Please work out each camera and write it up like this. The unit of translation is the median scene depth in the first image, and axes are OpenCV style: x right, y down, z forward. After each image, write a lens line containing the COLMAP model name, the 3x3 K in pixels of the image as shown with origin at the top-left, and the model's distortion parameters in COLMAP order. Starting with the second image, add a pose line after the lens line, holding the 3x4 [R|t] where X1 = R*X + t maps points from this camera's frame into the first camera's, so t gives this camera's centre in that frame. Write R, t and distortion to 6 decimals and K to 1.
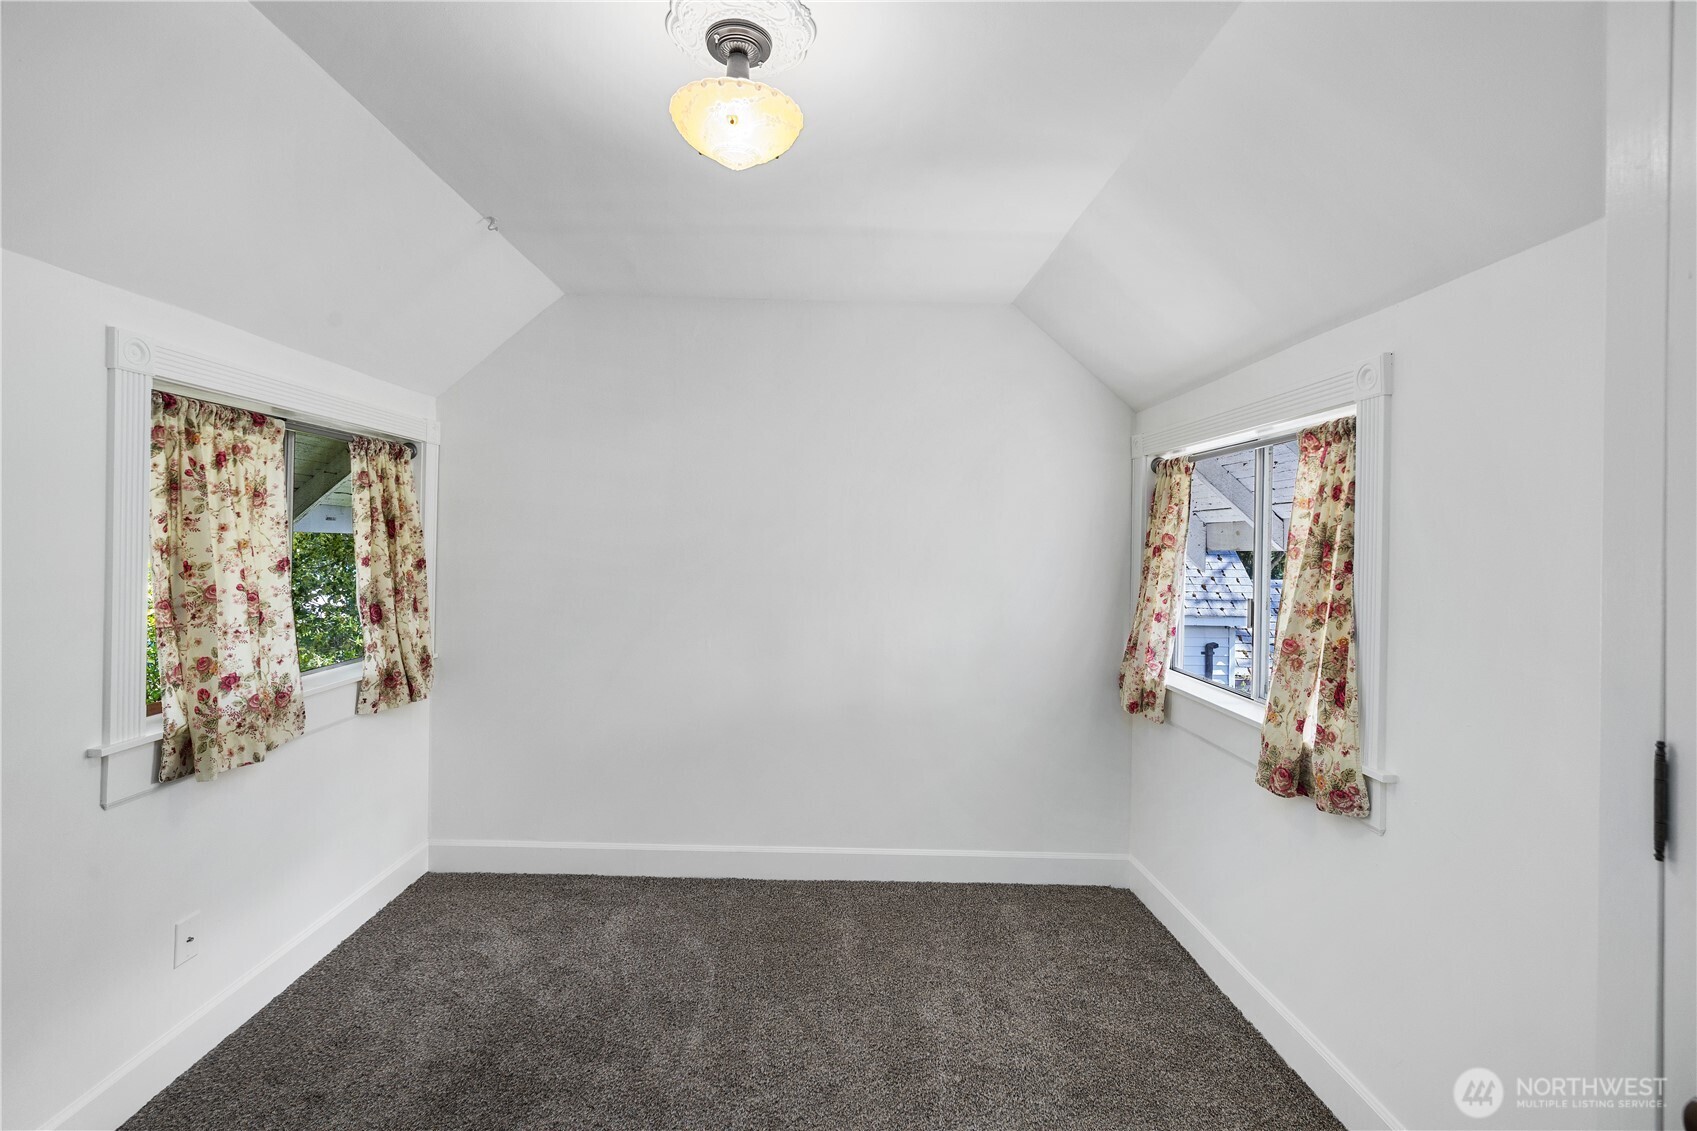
lens RADIAL K [[722.0, 0, 851.1], [0, 722.0, 540.9], [0, 0, 1]] dist [-0.000644, -0.000149]
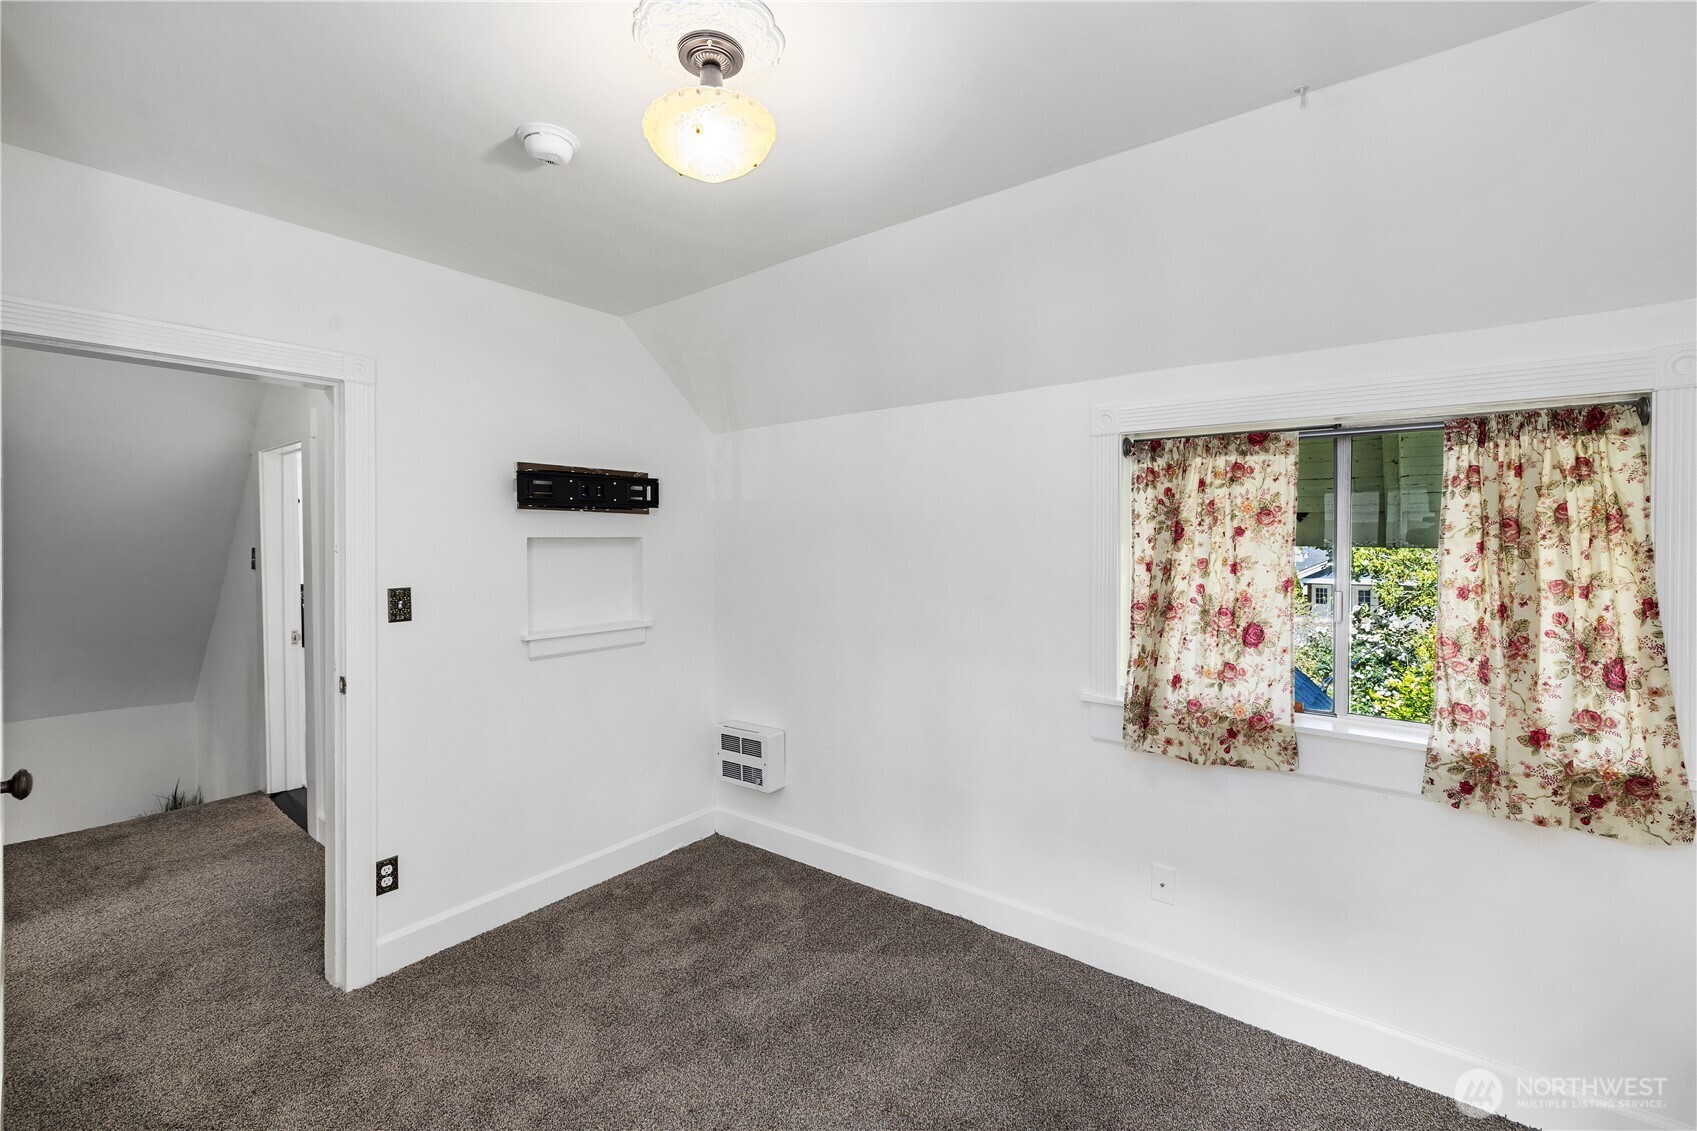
lens RADIAL K [[722.0, 0, 851.1], [0, 722.0, 540.9], [0, 0, 1]] dist [-0.000644, -0.000149]
pose [[-0.642792, 0.010354, -0.765971, 0.290020], [-0.000076, 0.999908, 0.013580, -0.036023], [0.766041, 0.008787, -0.642732, 1.116809]]
